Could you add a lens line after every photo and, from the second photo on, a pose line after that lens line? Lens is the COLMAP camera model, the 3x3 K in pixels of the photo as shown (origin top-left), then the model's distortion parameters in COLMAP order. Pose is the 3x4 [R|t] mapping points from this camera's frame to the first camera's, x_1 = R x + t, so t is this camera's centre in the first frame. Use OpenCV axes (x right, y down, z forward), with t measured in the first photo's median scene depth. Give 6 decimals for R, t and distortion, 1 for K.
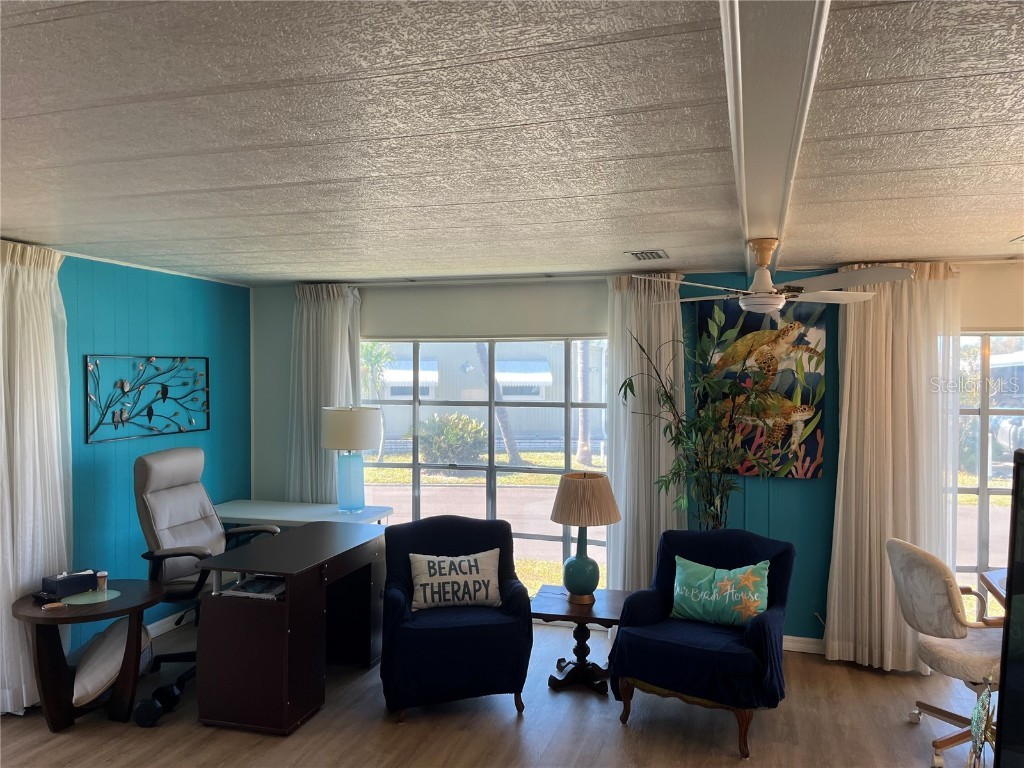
lens RADIAL K [[779.5, 0, 512.3], [0, 779.5, 383.5], [0, 0, 1]] dist [0.069078, -0.092438]
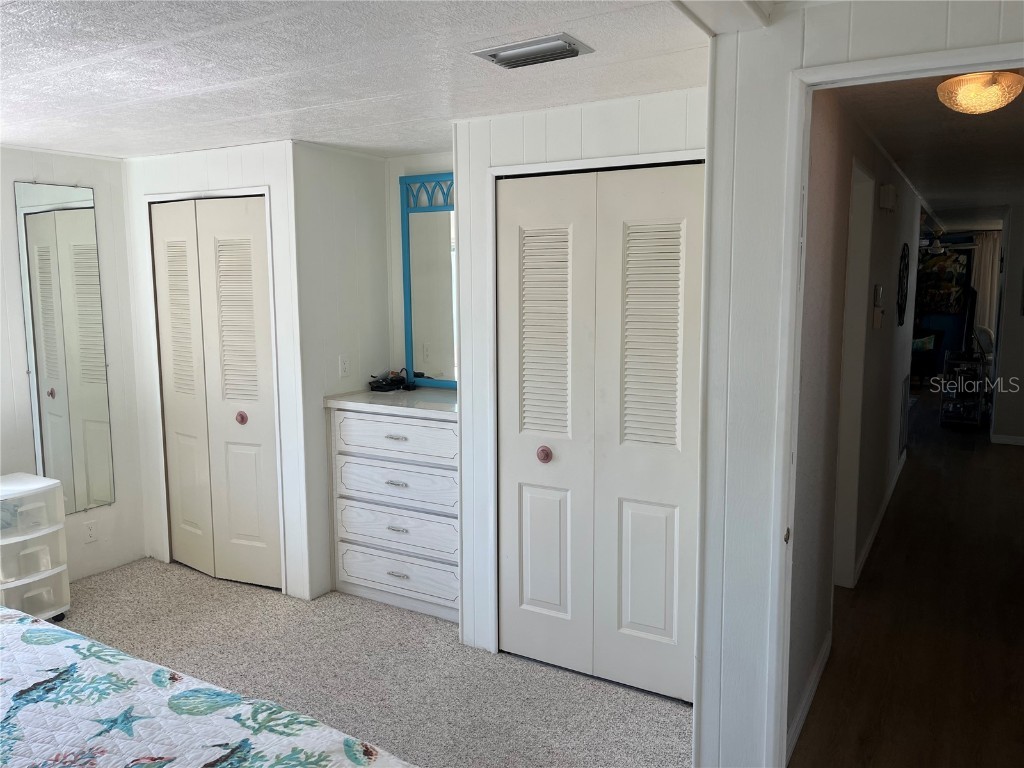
lens RADIAL K [[779.5, 0, 519.1], [0, 779.5, 378.2], [0, 0, 1]] dist [0.069078, -0.092438]
pose [[0.974357, 0.024230, -0.223701, -0.452252], [0.000100, 0.994138, 0.108116, 0.052079], [0.225009, -0.105366, 0.968643, -1.910034]]
